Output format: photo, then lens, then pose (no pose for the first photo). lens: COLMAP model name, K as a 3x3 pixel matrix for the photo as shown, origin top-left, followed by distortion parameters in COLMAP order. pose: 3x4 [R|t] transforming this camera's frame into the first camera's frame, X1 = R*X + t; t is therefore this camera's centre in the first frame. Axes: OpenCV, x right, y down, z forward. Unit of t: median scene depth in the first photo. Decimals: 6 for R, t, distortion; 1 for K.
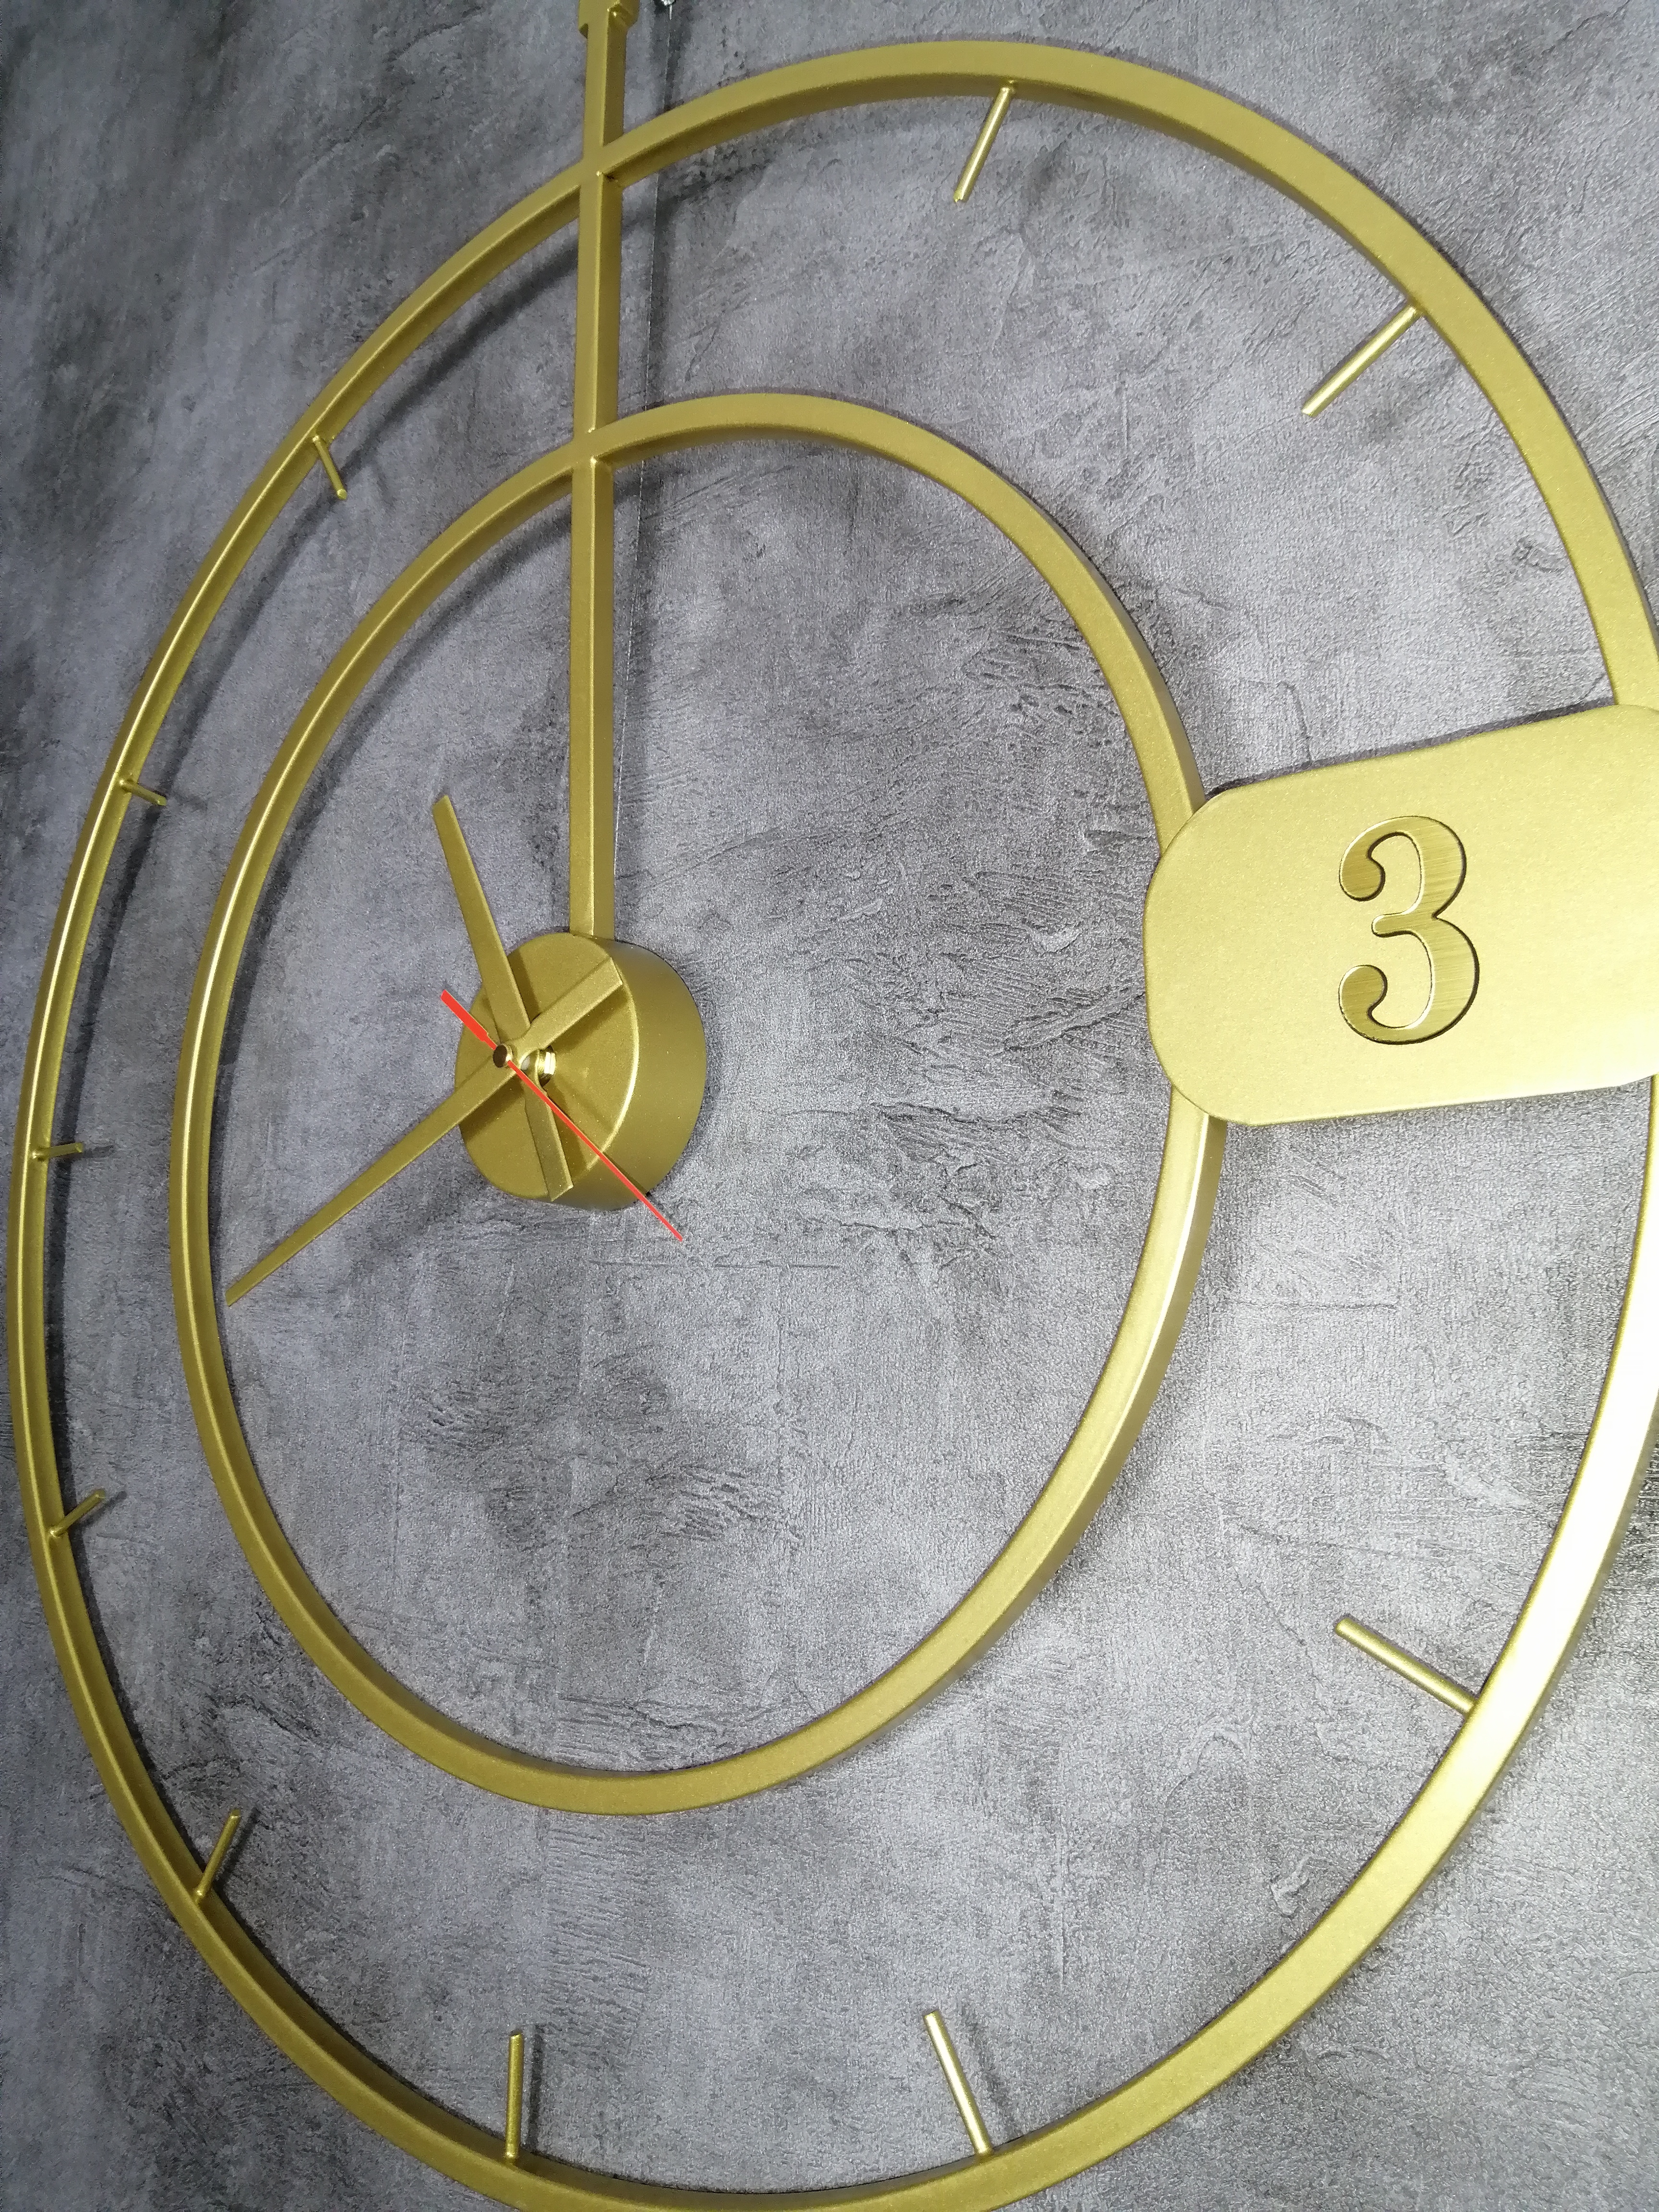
lens RADIAL K [[1713.7, 0, 842.5], [0, 1713.7, 1122.6], [0, 0, 1]] dist [-0.032207, 0.024398]
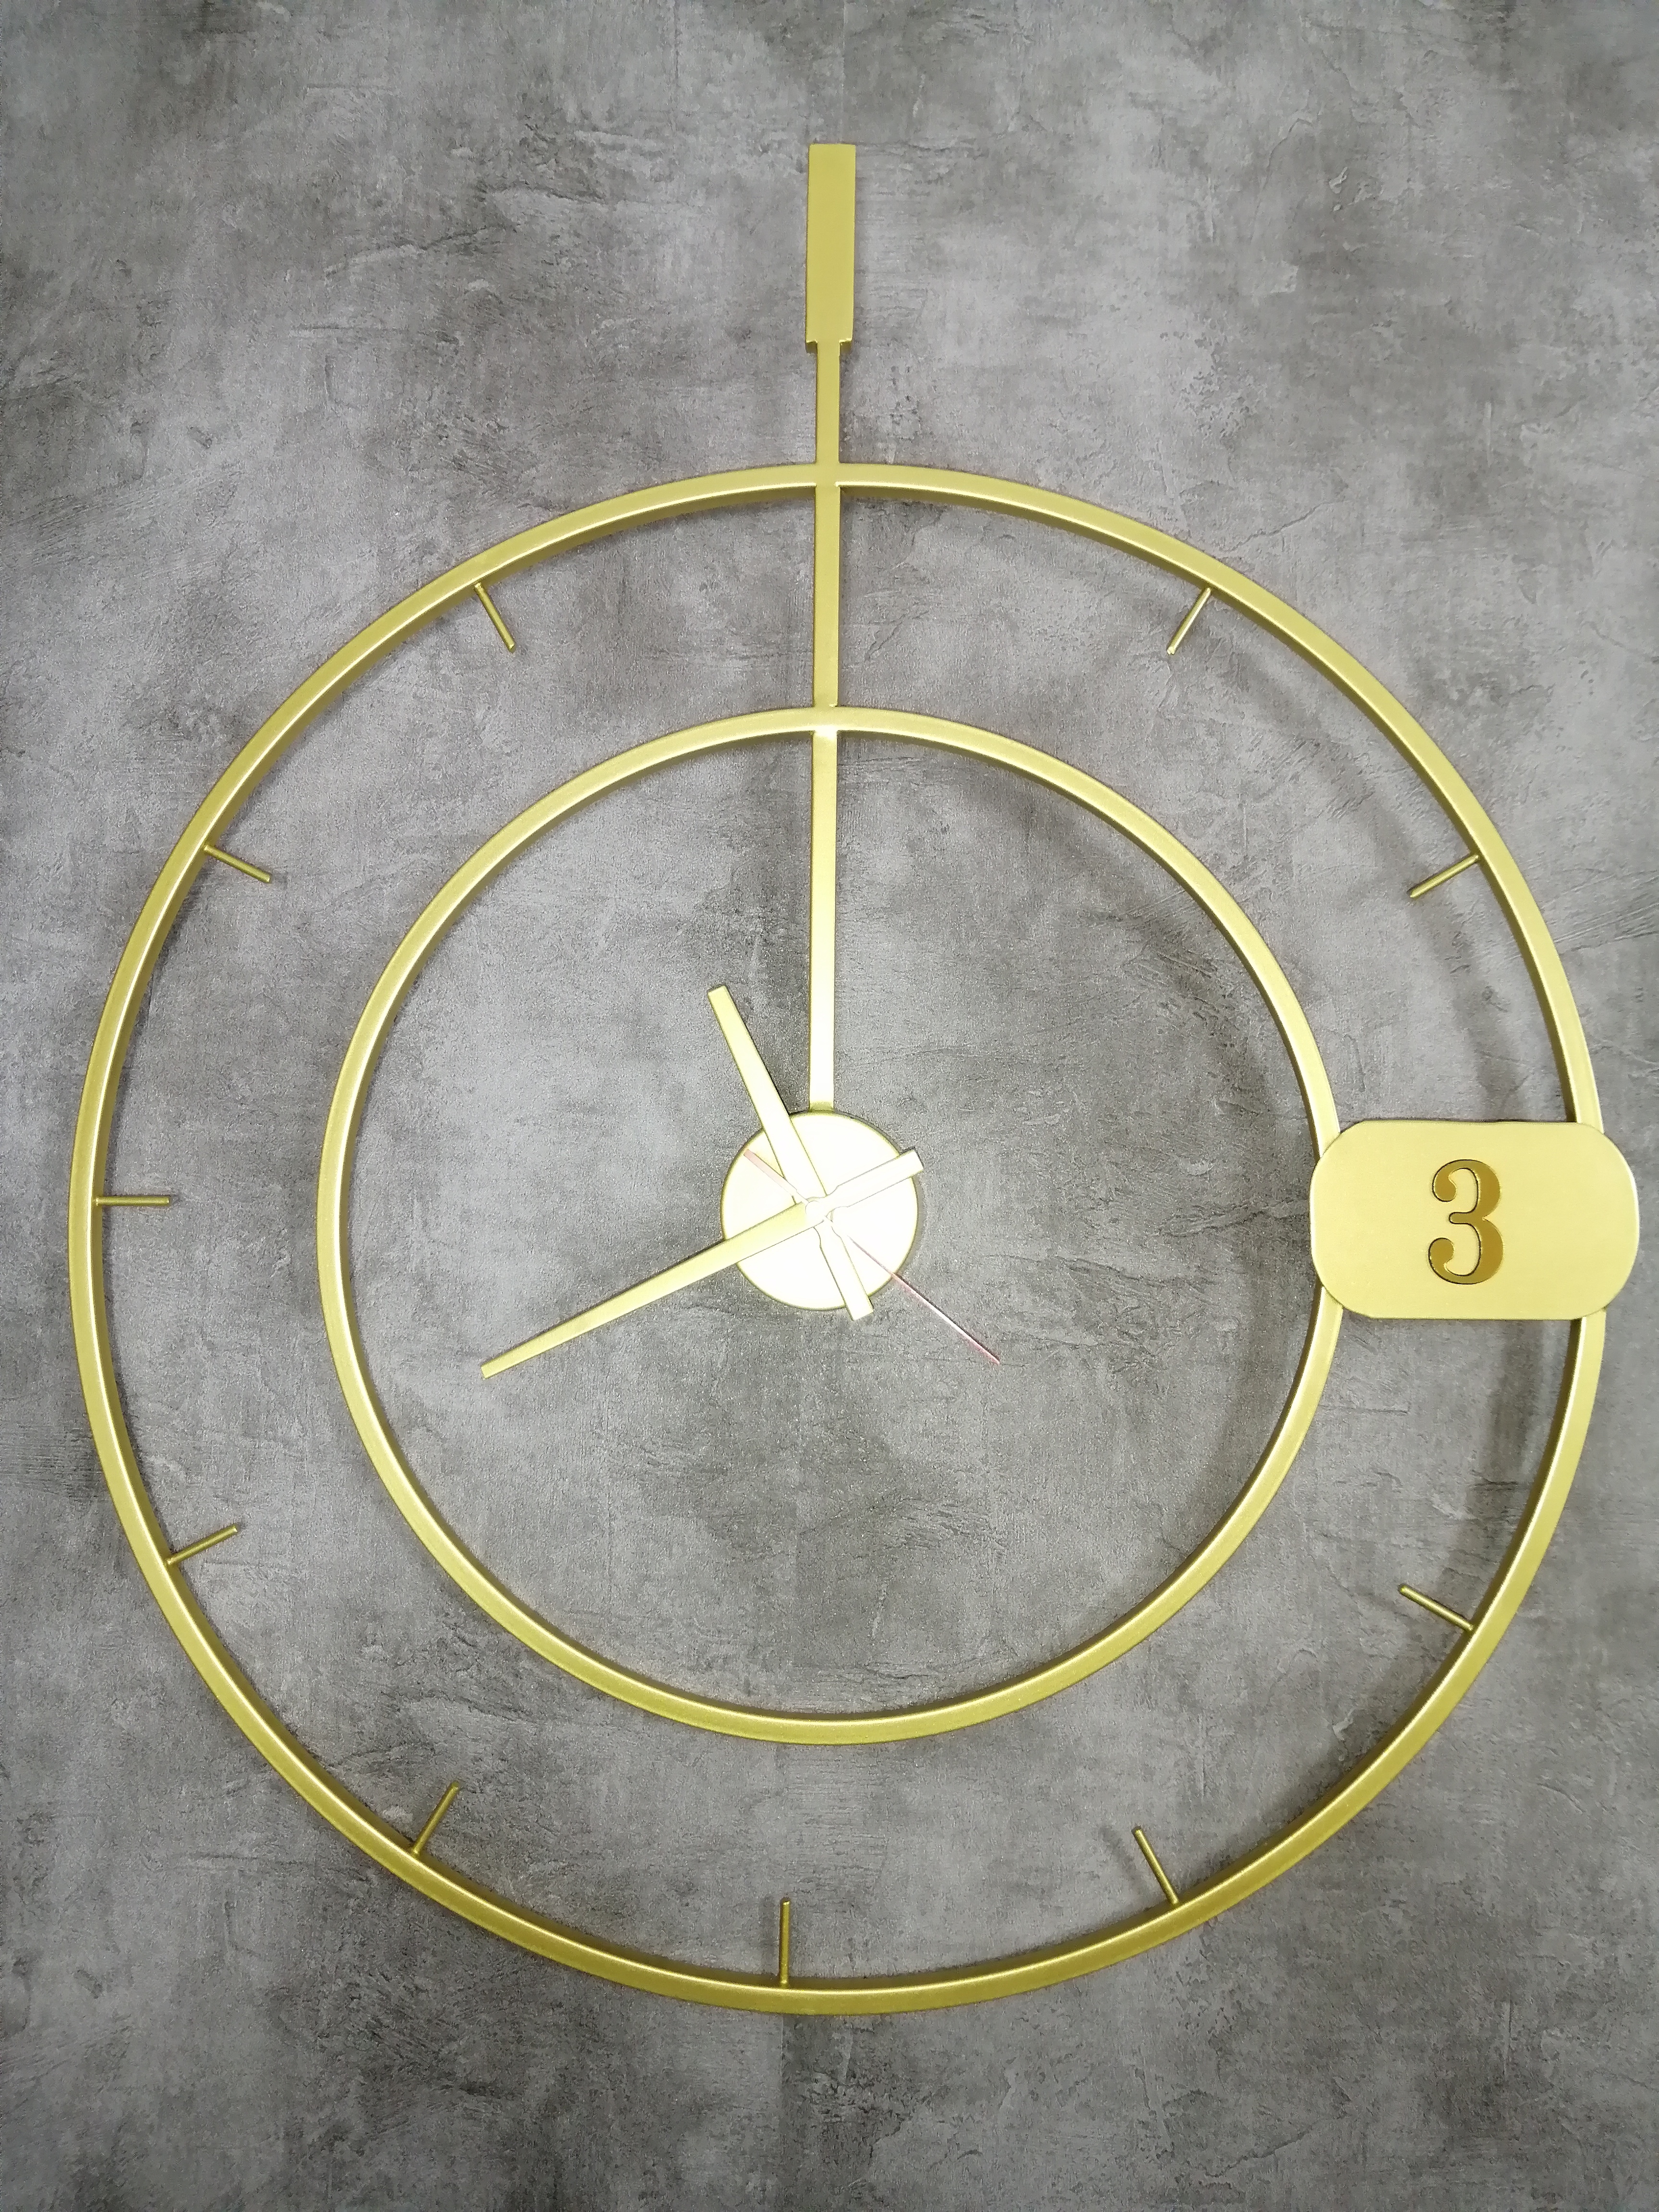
lens RADIAL K [[1713.7, 0, 828.3], [0, 1713.7, 1108.7], [0, 0, 1]] dist [-0.032207, 0.024398]
pose [[0.840218, 0.043805, 0.540476, -0.900127], [-0.101371, 0.991849, 0.077202, -0.219572], [-0.532689, -0.119656, 0.837810, -0.123913]]
